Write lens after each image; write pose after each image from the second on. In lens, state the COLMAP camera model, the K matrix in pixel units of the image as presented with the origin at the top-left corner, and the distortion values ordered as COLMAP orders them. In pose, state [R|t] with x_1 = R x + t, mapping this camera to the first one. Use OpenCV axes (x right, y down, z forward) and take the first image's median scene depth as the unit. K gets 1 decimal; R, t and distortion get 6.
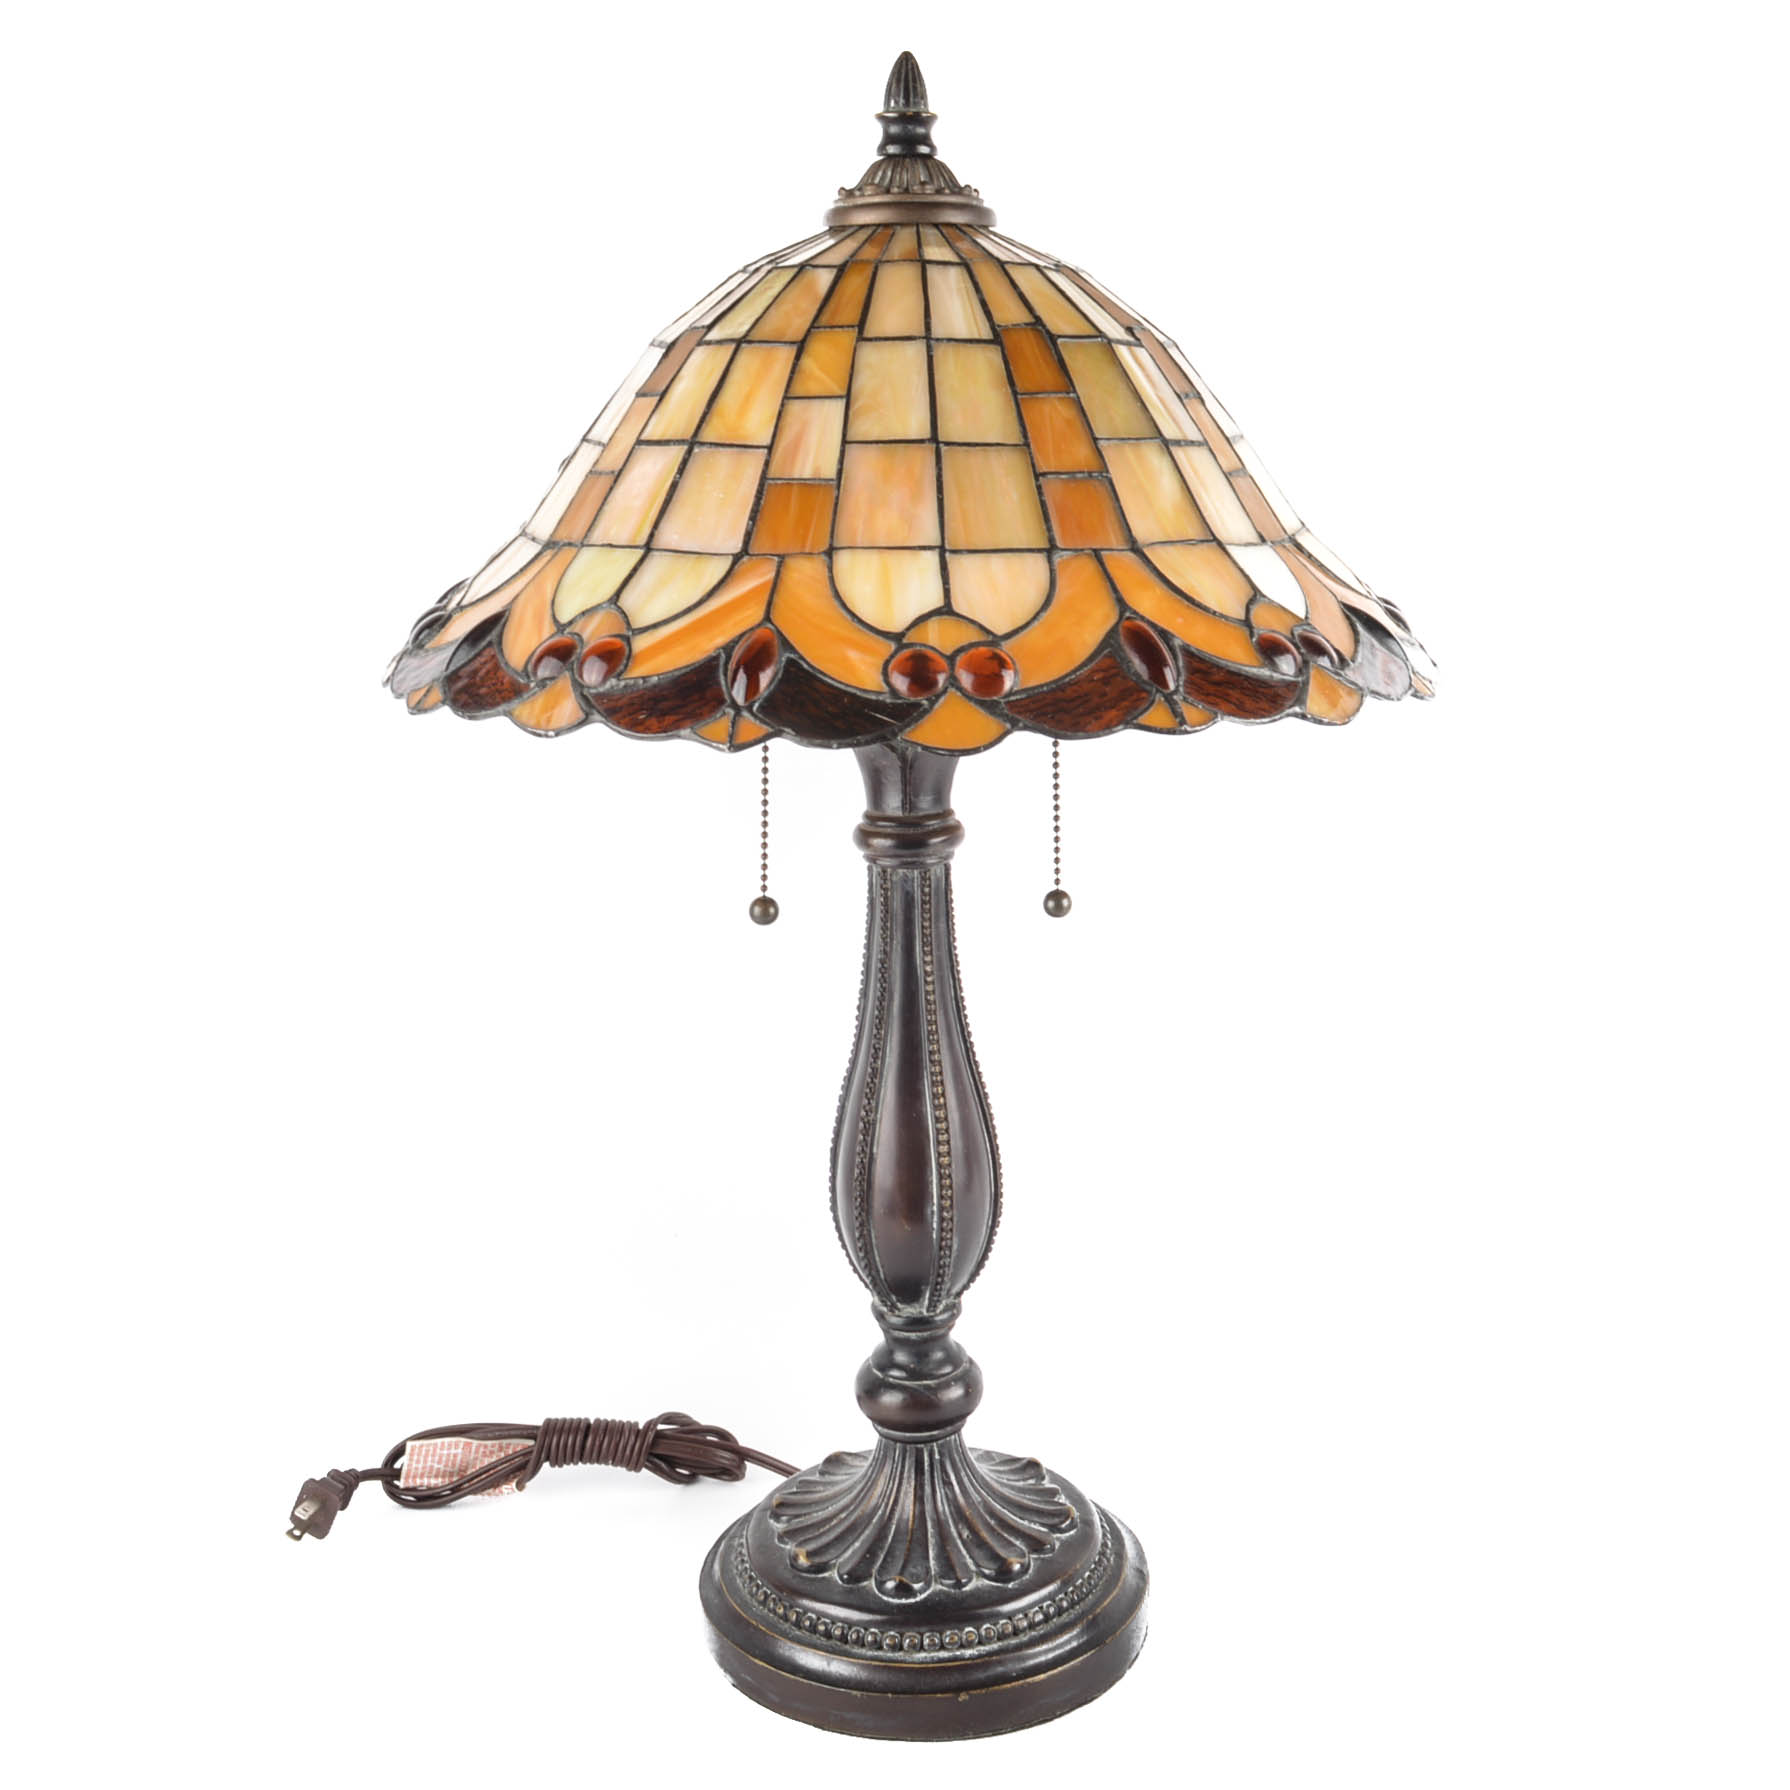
lens RADIAL K [[2375.8, 0, 877.6], [0, 2375.8, 889.4], [0, 0, 1]] dist [-0.086209, 0.000000]
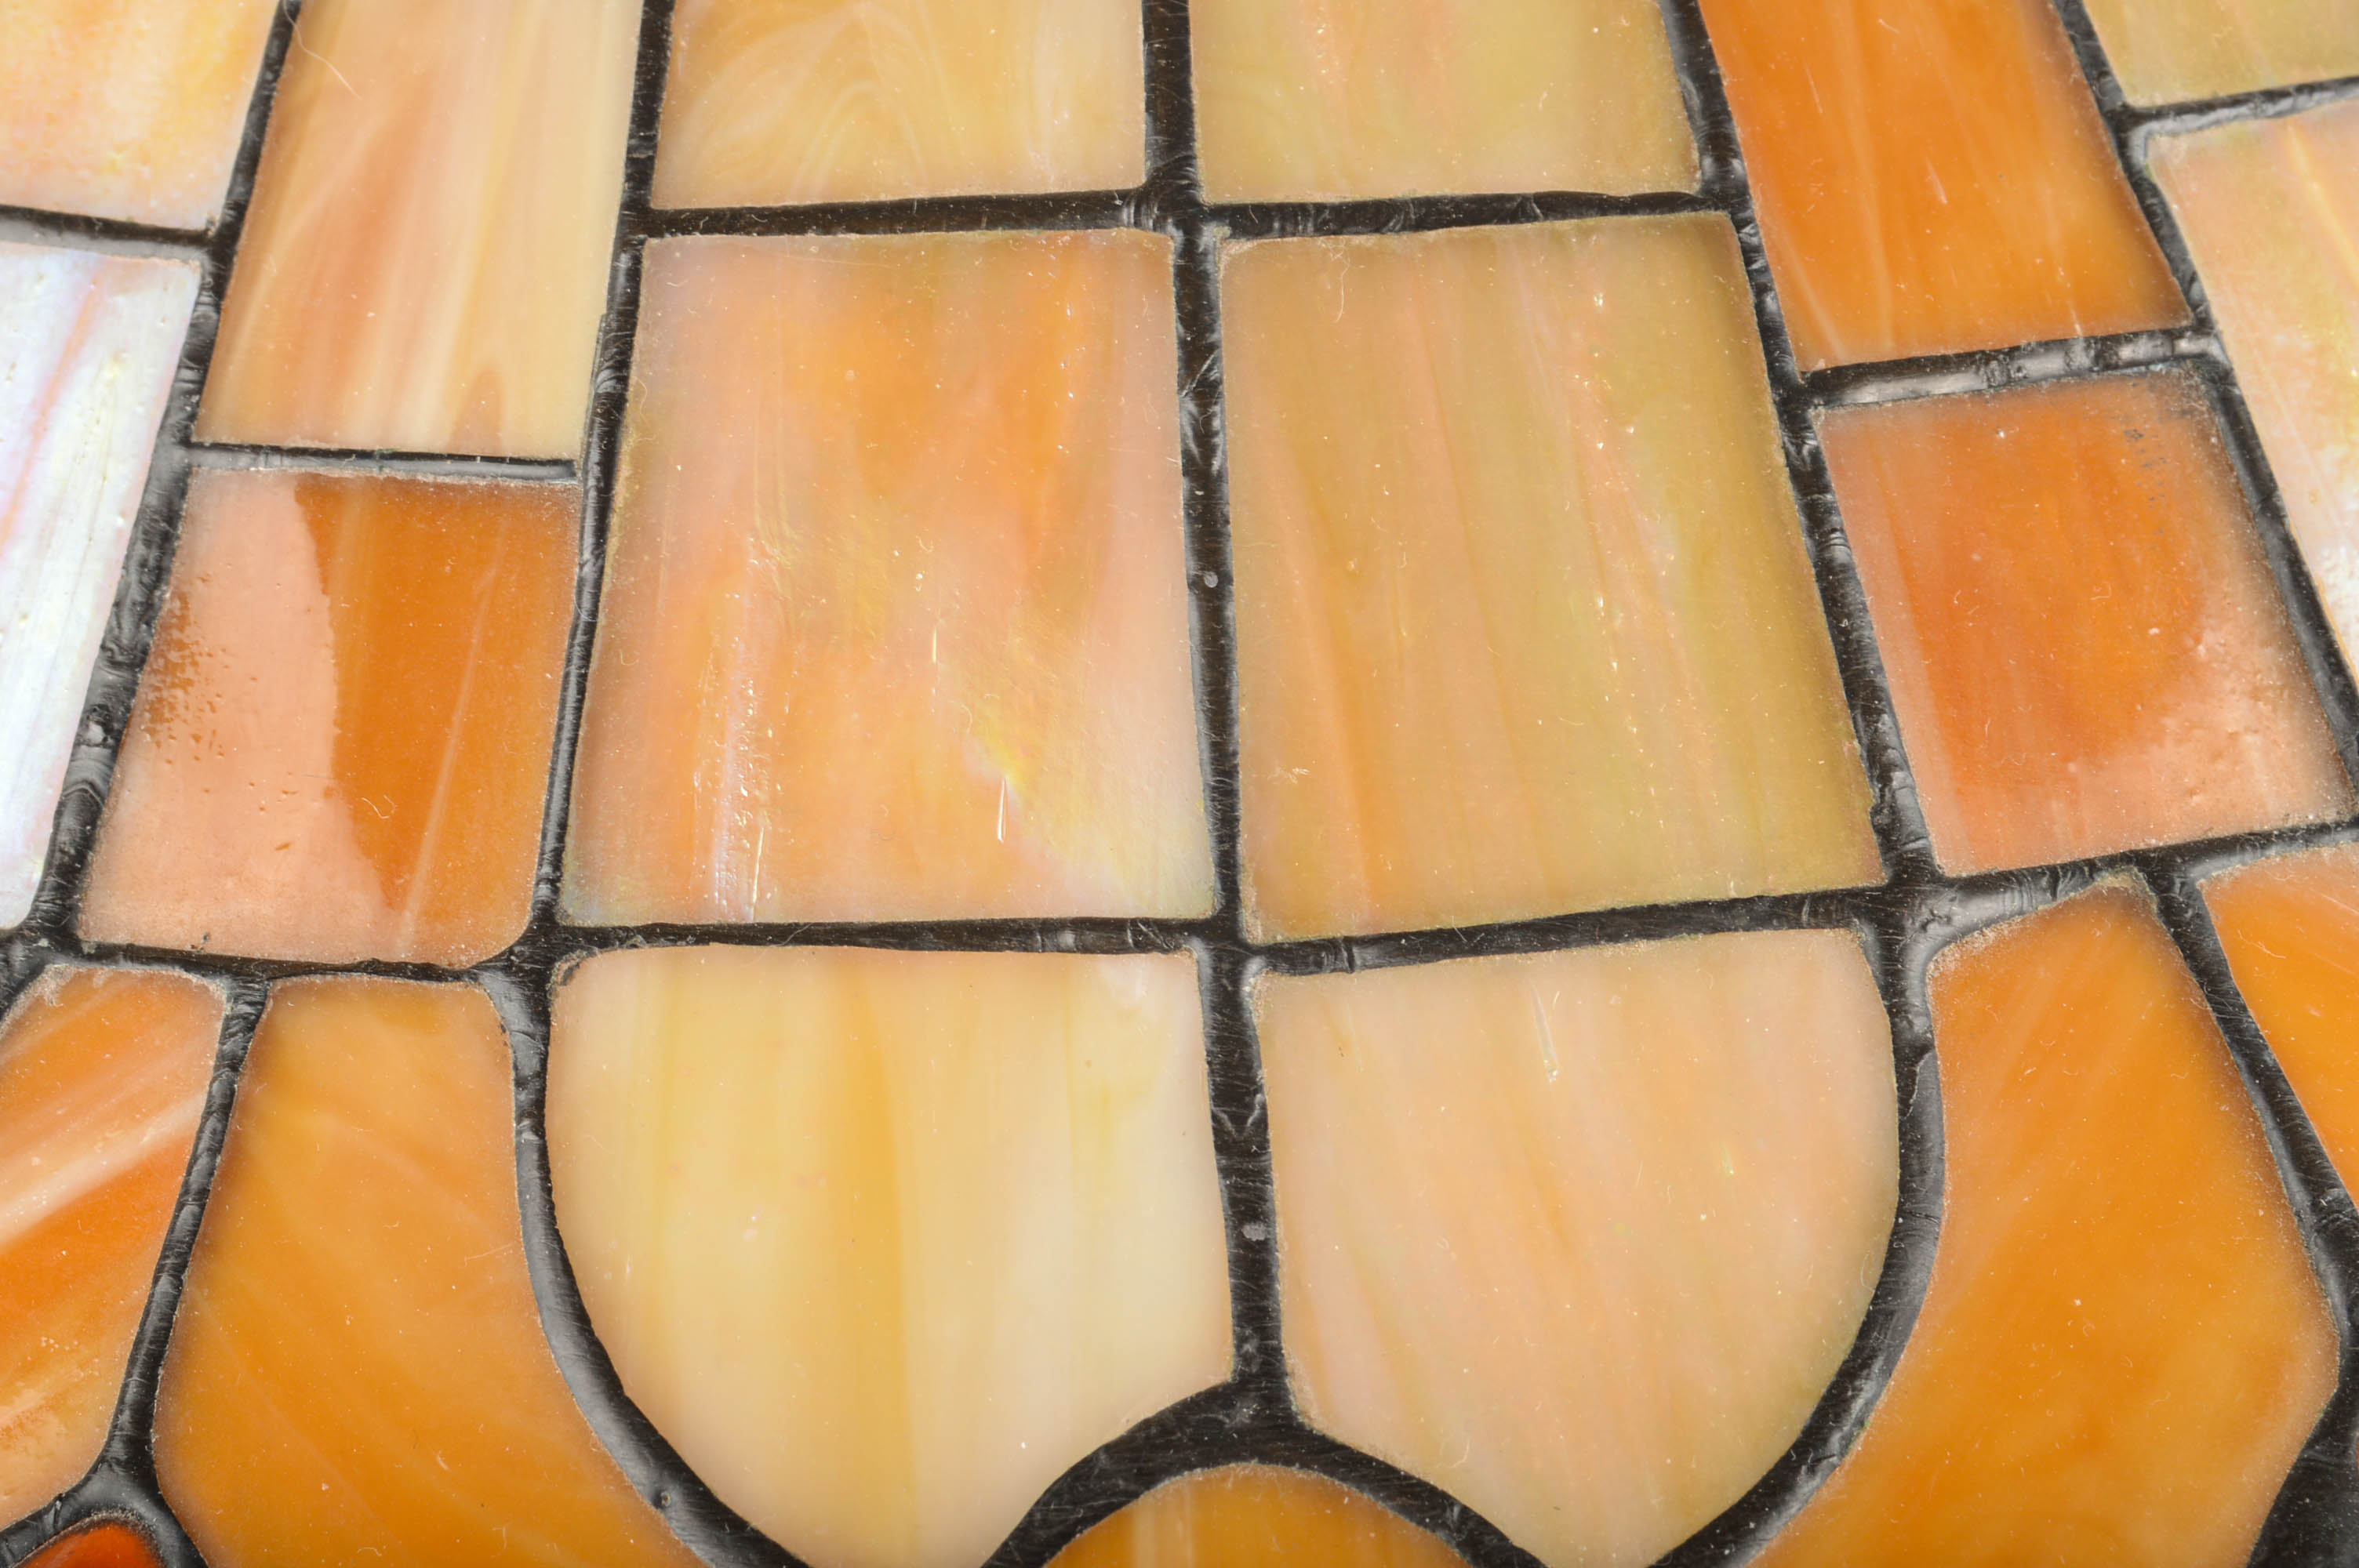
lens RADIAL K [[4239.9, 0, 1173.7], [0, 4239.9, 781.1], [0, 0, 1]] dist [0.005223, 0.000000]
pose [[0.999150, -0.025518, -0.032383, 0.032541], [0.029417, 0.991561, 0.126260, -0.185989], [0.028888, -0.127105, 0.991468, 0.696743]]
